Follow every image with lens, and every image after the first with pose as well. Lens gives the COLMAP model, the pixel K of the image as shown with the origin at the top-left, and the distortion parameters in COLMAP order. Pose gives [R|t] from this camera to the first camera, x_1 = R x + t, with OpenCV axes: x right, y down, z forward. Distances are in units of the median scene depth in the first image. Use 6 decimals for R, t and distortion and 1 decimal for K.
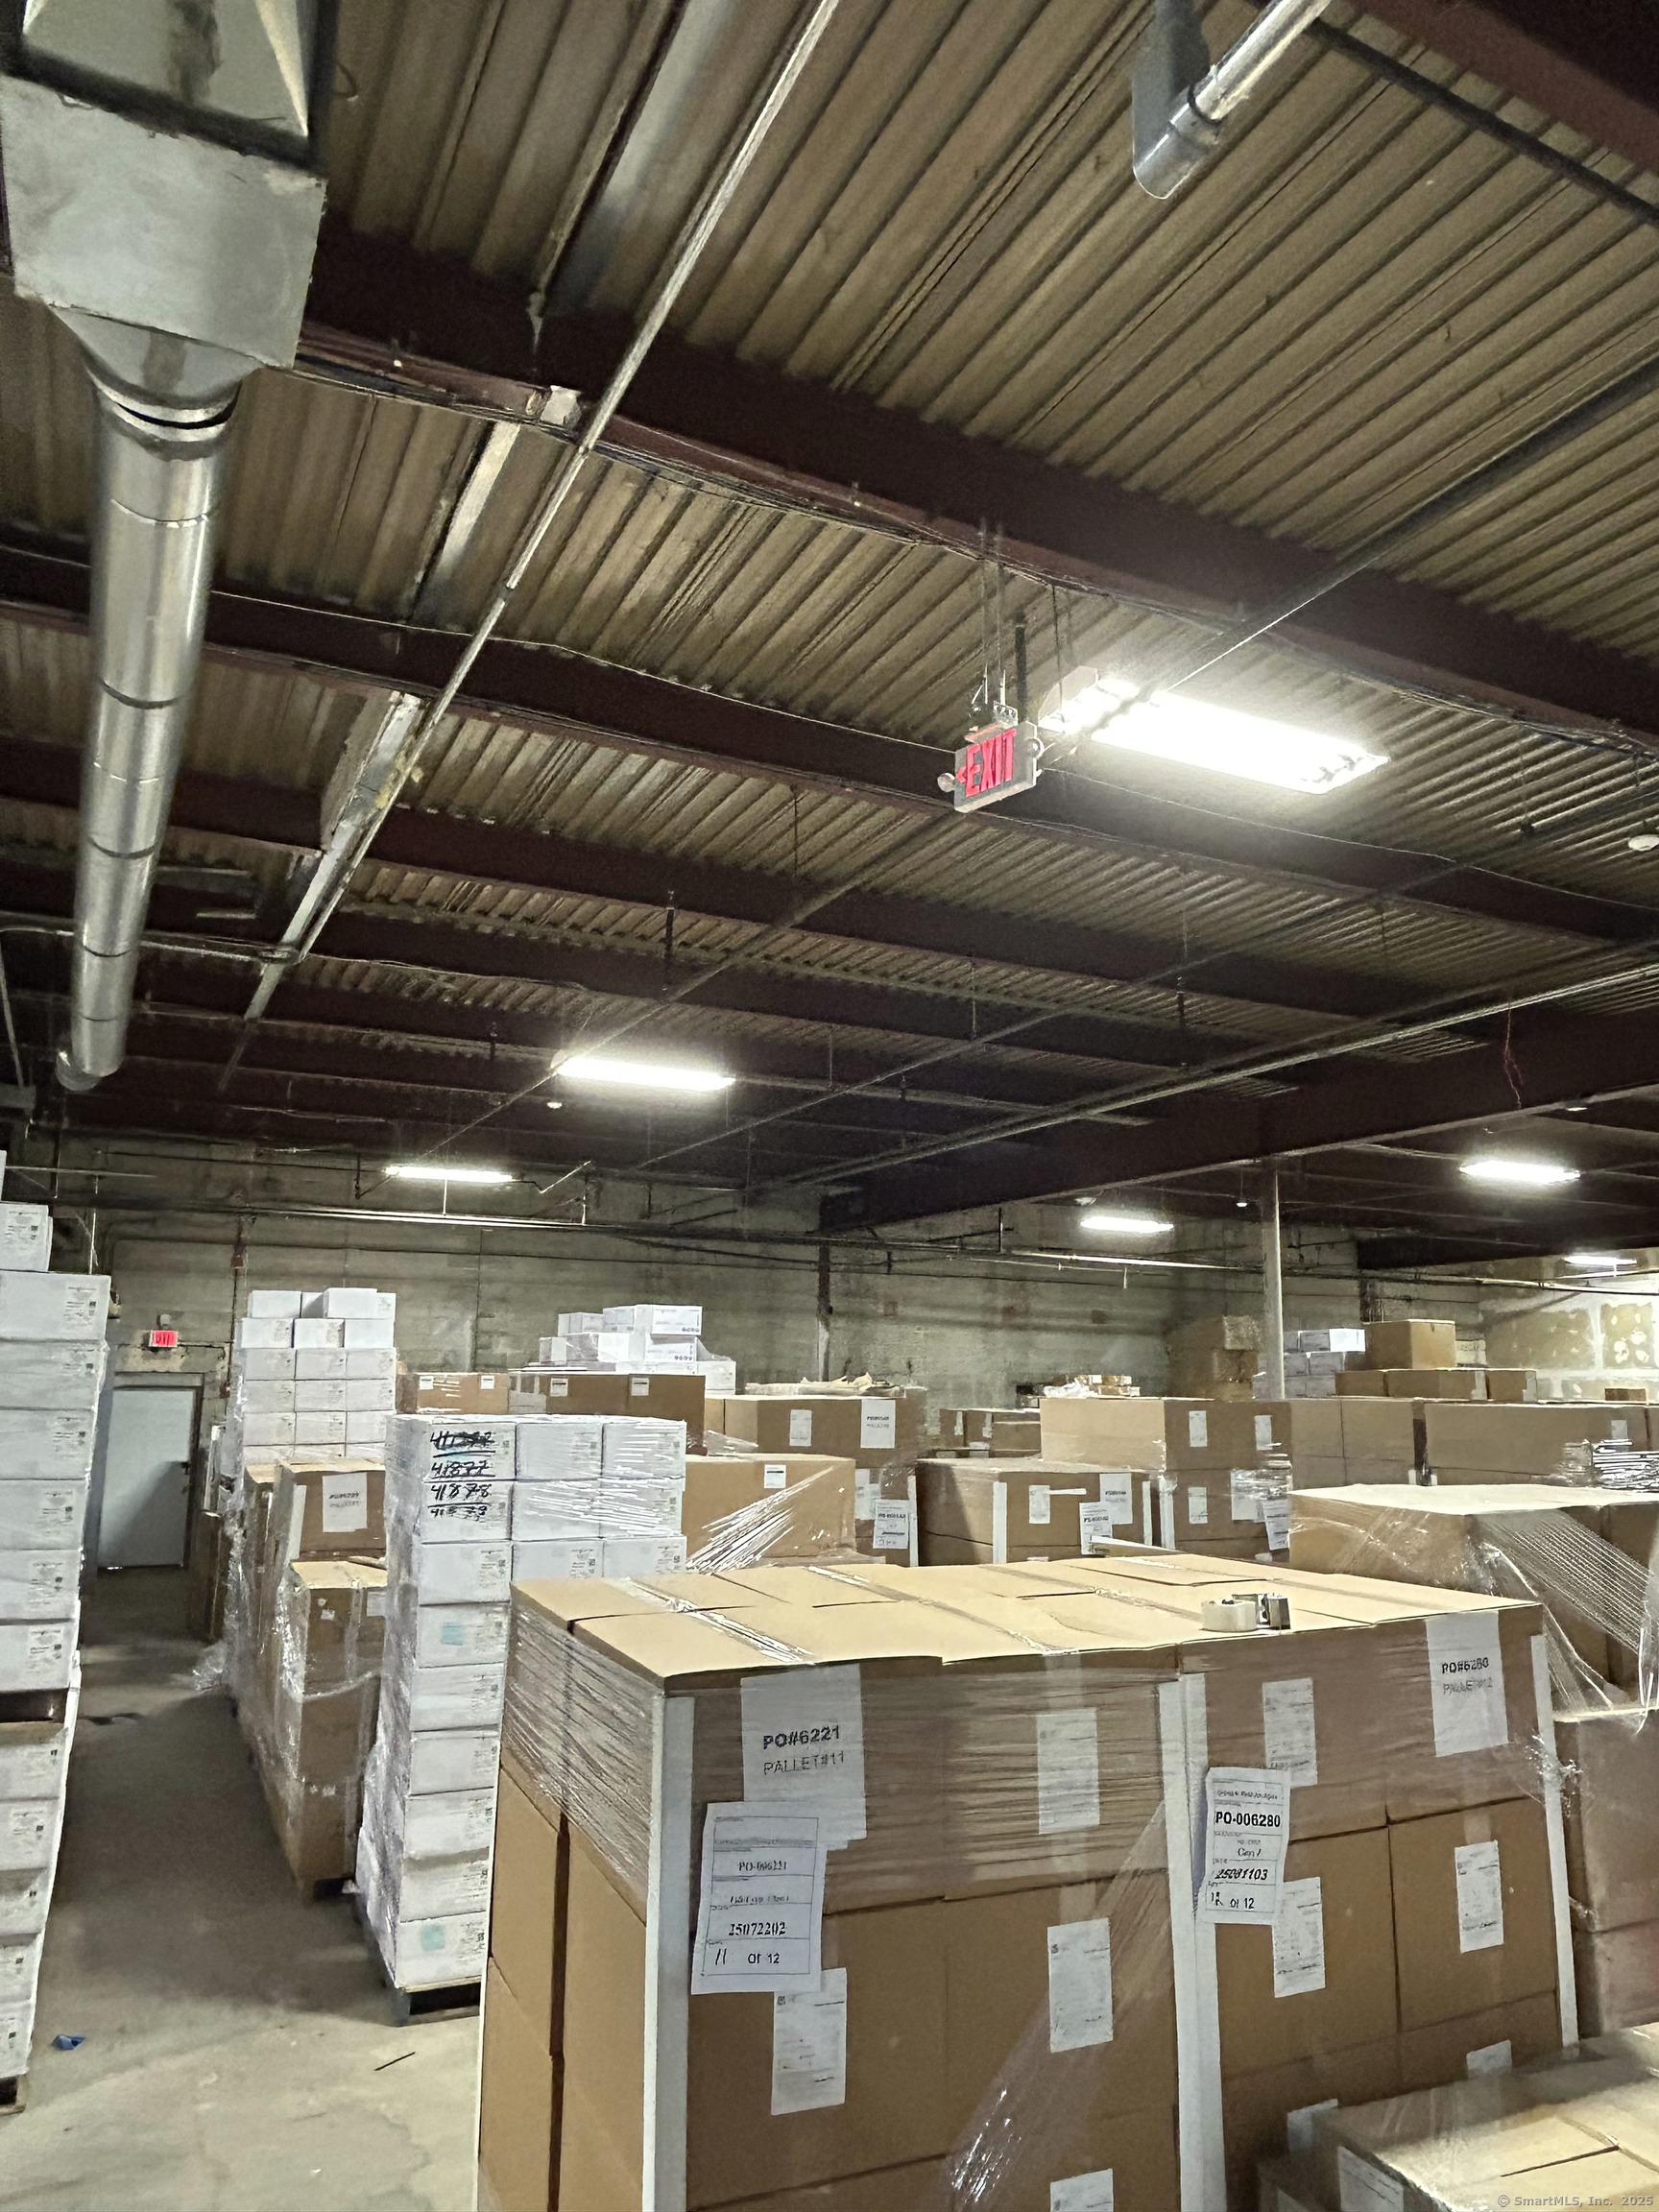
lens RADIAL K [[1518.8, 0, 835.3], [0, 1518.8, 1103.4], [0, 0, 1]] dist [-0.001385, -0.000779]
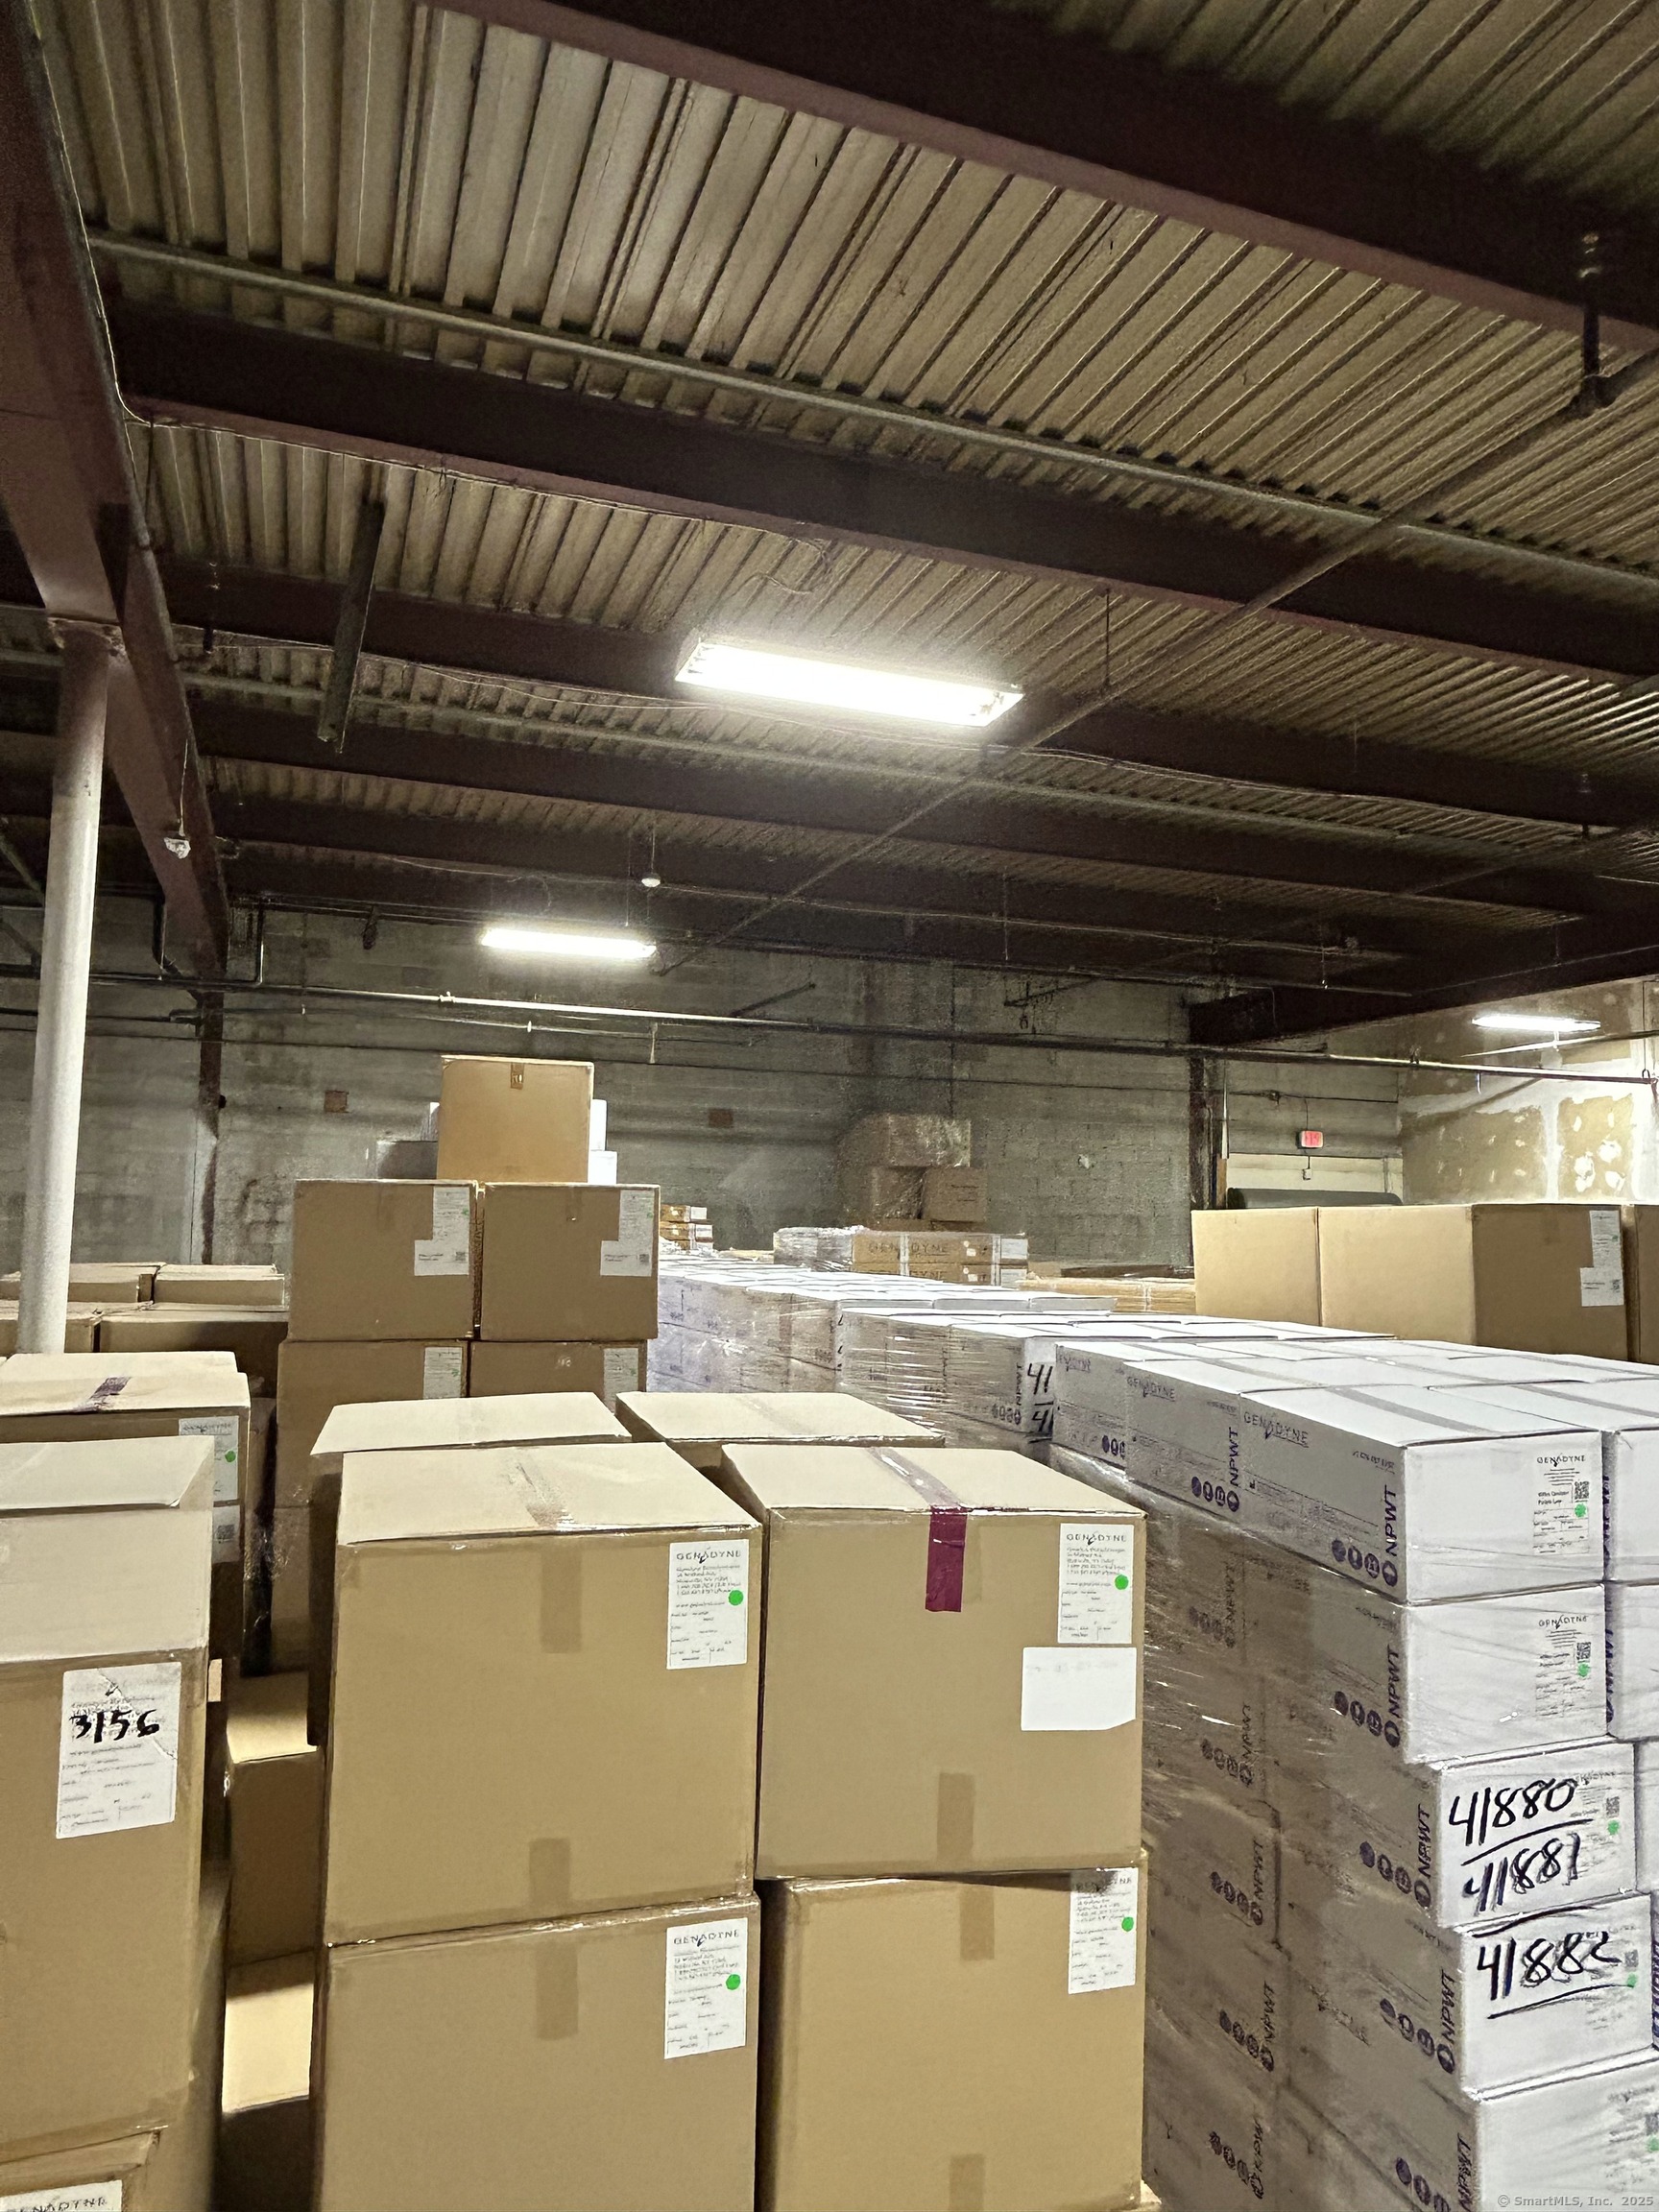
lens RADIAL K [[1518.8, 0, 826.4], [0, 1518.8, 1105.3], [0, 0, 1]] dist [-0.001385, -0.000779]
pose [[0.992313, -0.002293, -0.123735, 0.293953], [0.015901, 0.993904, 0.109100, 0.064773], [0.122731, -0.110229, 0.986300, 0.363058]]
